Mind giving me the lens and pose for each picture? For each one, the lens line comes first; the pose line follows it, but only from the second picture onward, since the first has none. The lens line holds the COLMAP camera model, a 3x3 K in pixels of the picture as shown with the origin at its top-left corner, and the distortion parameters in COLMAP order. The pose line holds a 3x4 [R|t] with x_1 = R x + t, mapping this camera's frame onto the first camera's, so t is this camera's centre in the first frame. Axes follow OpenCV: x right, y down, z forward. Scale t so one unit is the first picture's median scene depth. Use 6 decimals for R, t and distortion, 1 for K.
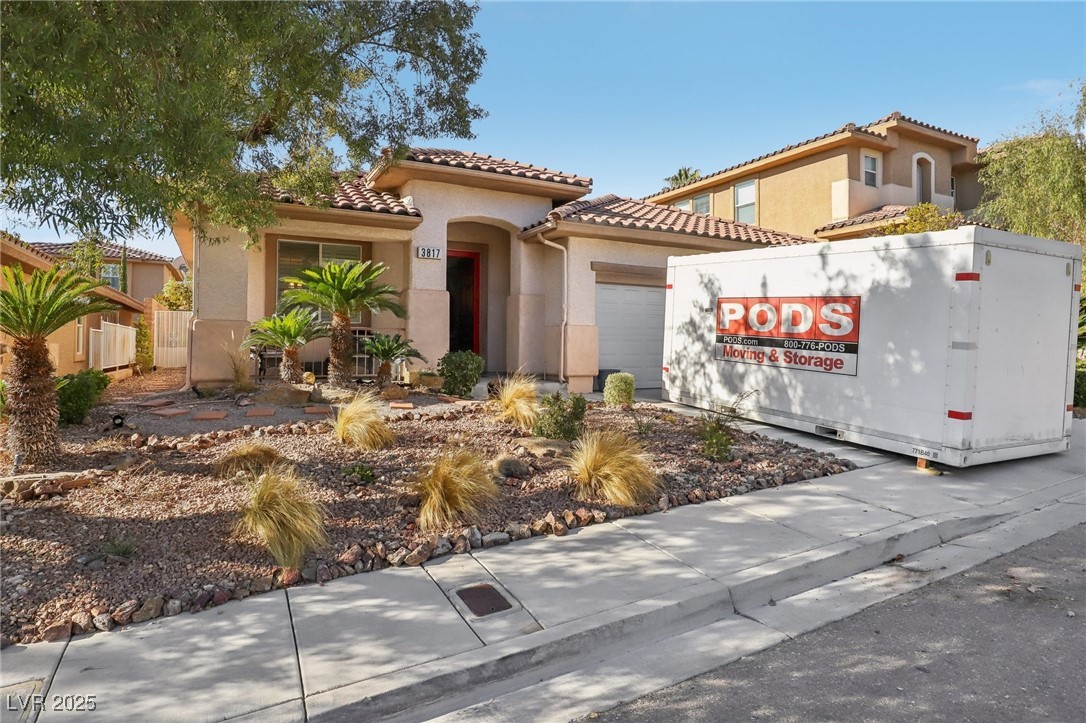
lens RADIAL K [[613.6, 0, 543.2], [0, 613.6, 359.5], [0, 0, 1]] dist [-0.027855, 0.003900]
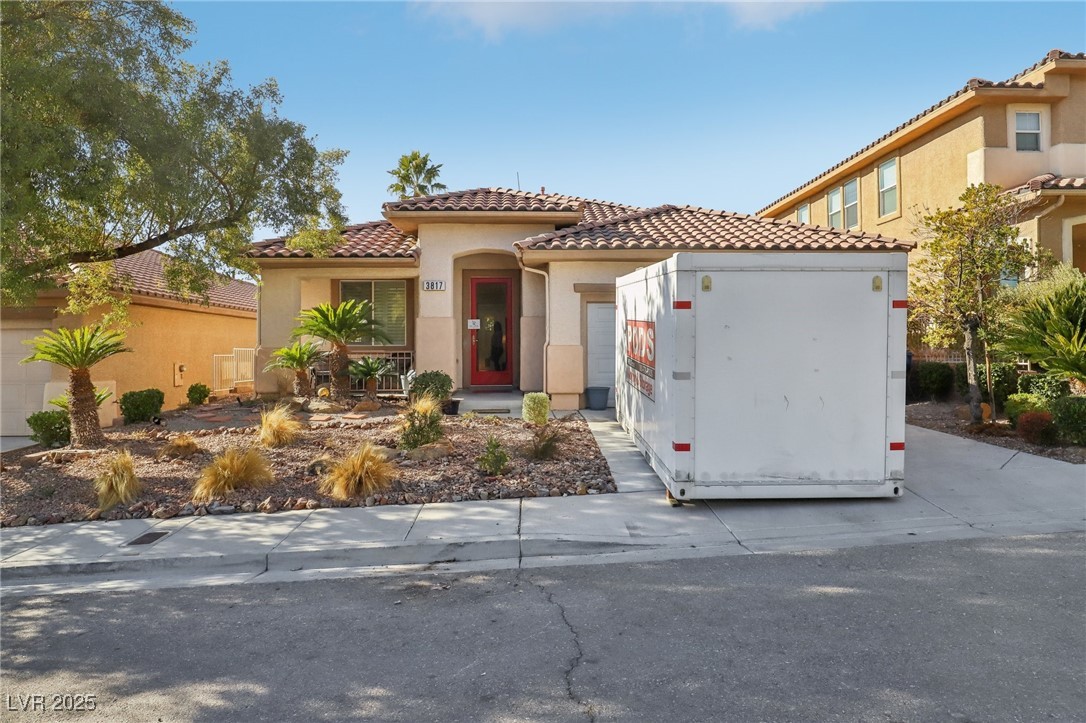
lens RADIAL K [[665.4, 0, 542.6], [0, 665.4, 362.3], [0, 0, 1]] dist [-0.012771, 0.002621]
pose [[0.893493, -0.002497, -0.449070, 0.546047], [0.000561, 0.999990, -0.004445, -0.021767], [0.449076, 0.003719, 0.893486, -0.032949]]
